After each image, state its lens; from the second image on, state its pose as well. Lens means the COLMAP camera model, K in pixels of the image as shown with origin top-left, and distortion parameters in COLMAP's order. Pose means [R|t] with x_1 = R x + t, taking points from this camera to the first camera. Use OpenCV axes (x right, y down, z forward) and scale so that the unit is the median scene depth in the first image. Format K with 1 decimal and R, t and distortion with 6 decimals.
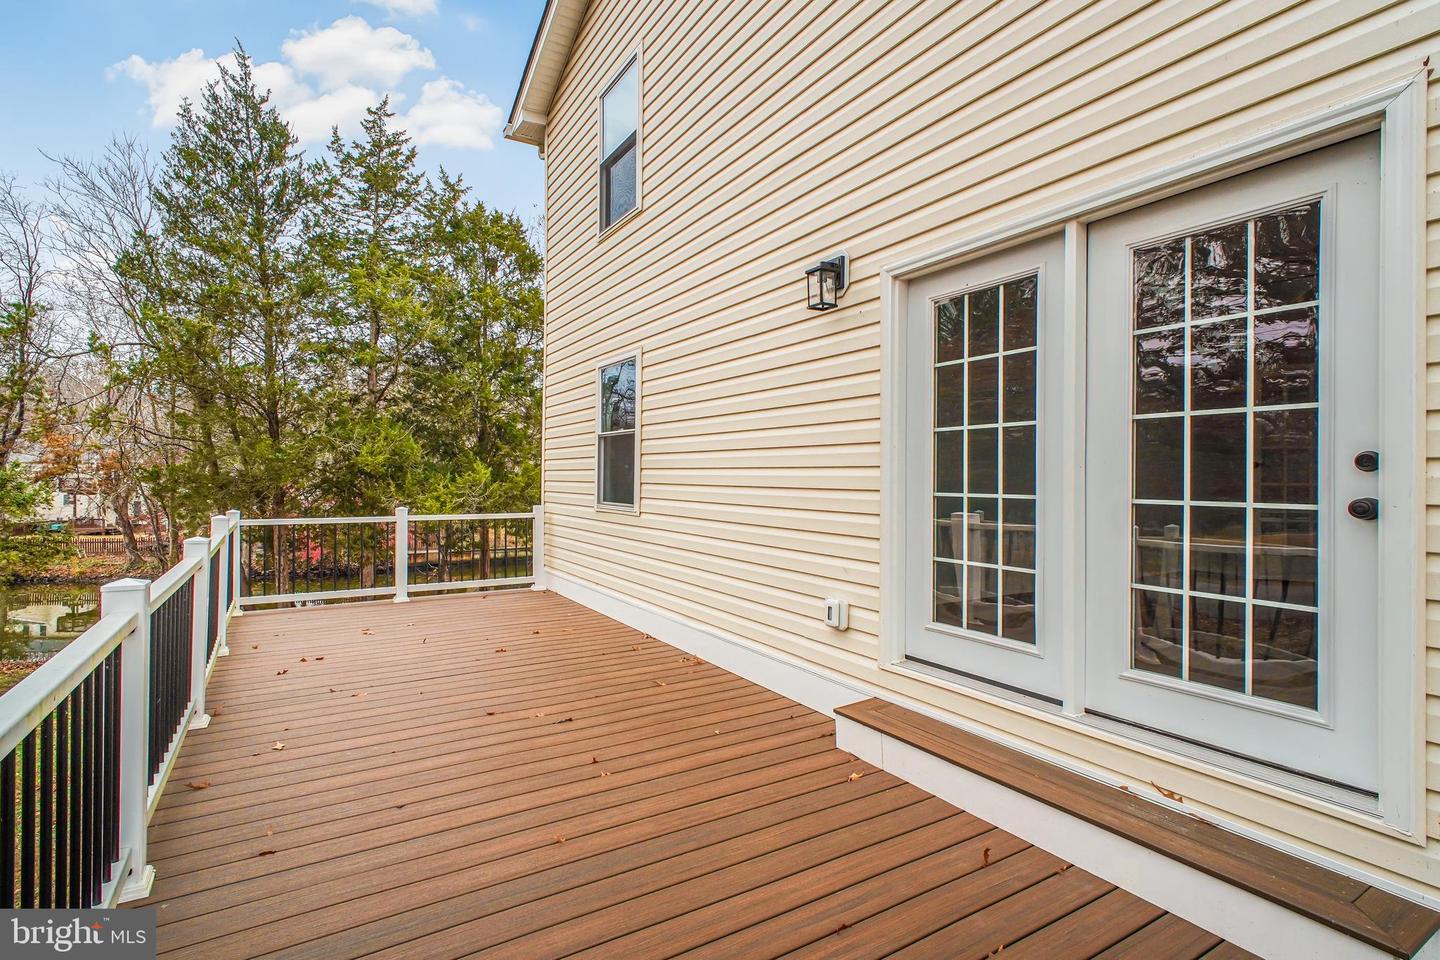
lens RADIAL K [[706.3, 0, 804.1], [0, 706.3, 474.4], [0, 0, 1]] dist [0.003712, -0.004559]
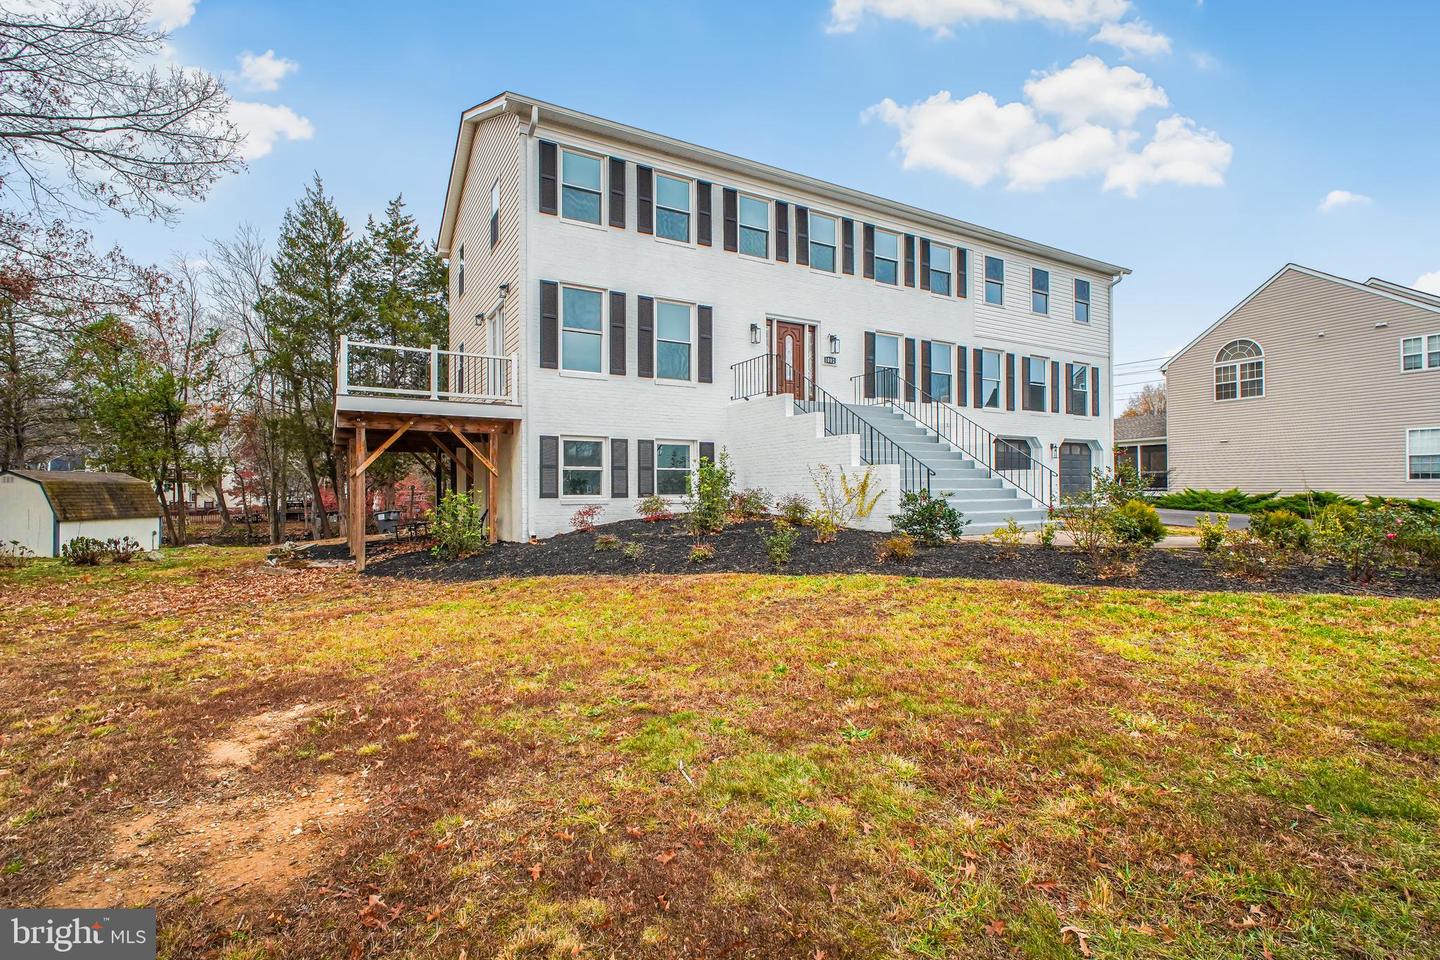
lens RADIAL K [[706.3, 0, 746.8], [0, 706.3, 490.2], [0, 0, 1]] dist [0.003712, -0.004559]
pose [[0.995580, 0.002404, -0.093884, 0.350665], [-0.001900, 0.999983, 0.005459, 0.127268], [0.093896, -0.005256, 0.995568, -0.536842]]
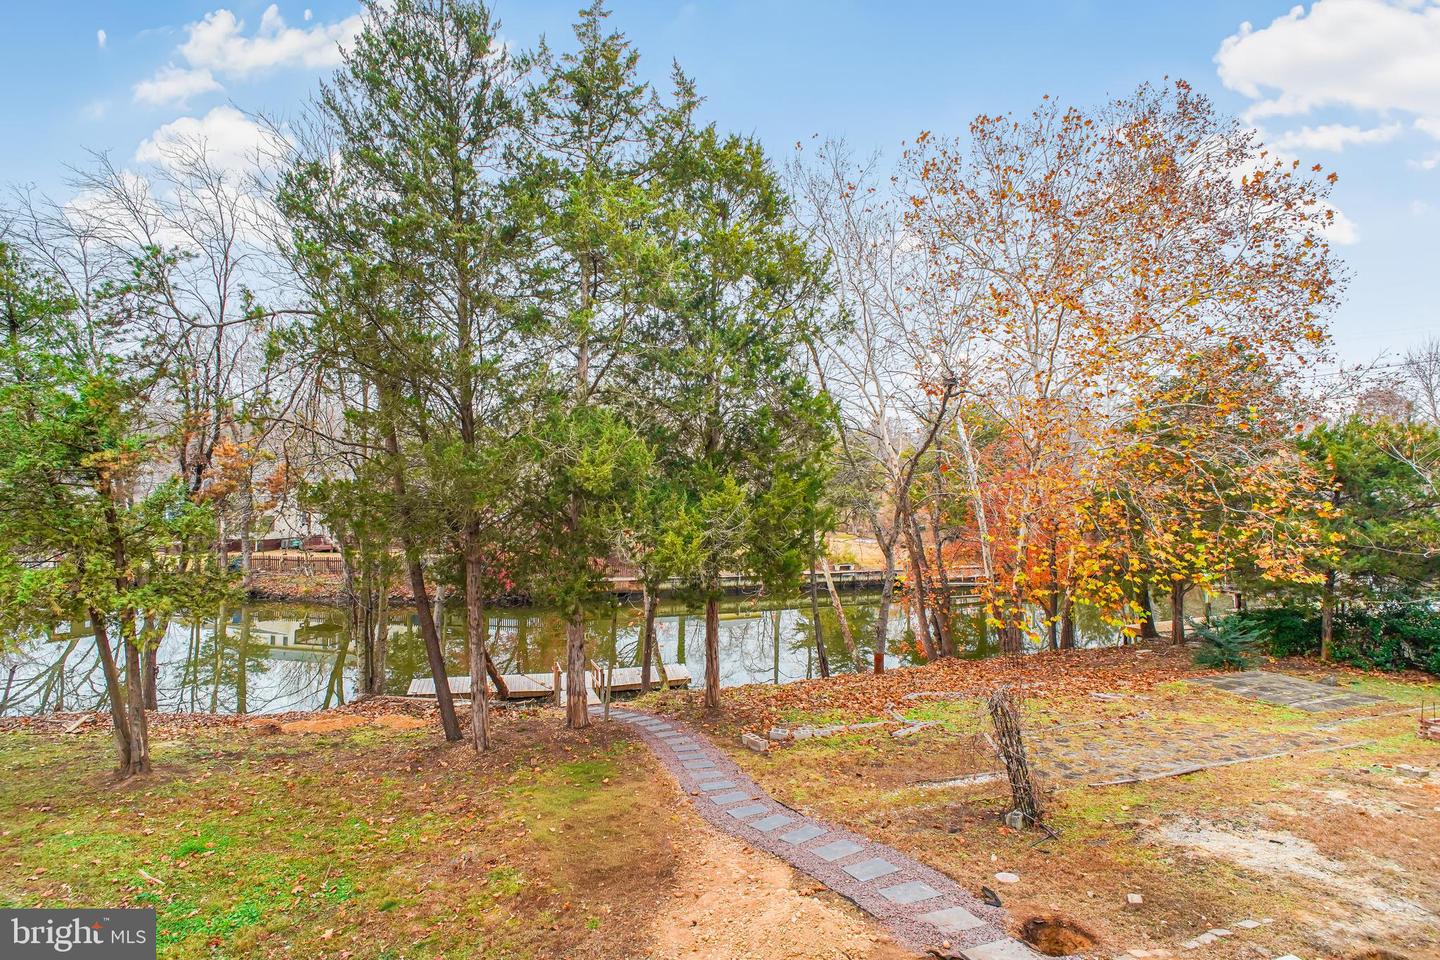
lens RADIAL K [[706.3, 0, 731.1], [0, 706.3, 482.9], [0, 0, 1]] dist [0.003712, -0.004559]
pose [[0.955879, -0.000765, -0.293758, -0.257521], [-0.004470, 0.999843, -0.017150, 0.000335], [0.293725, 0.017706, 0.955726, 0.356748]]
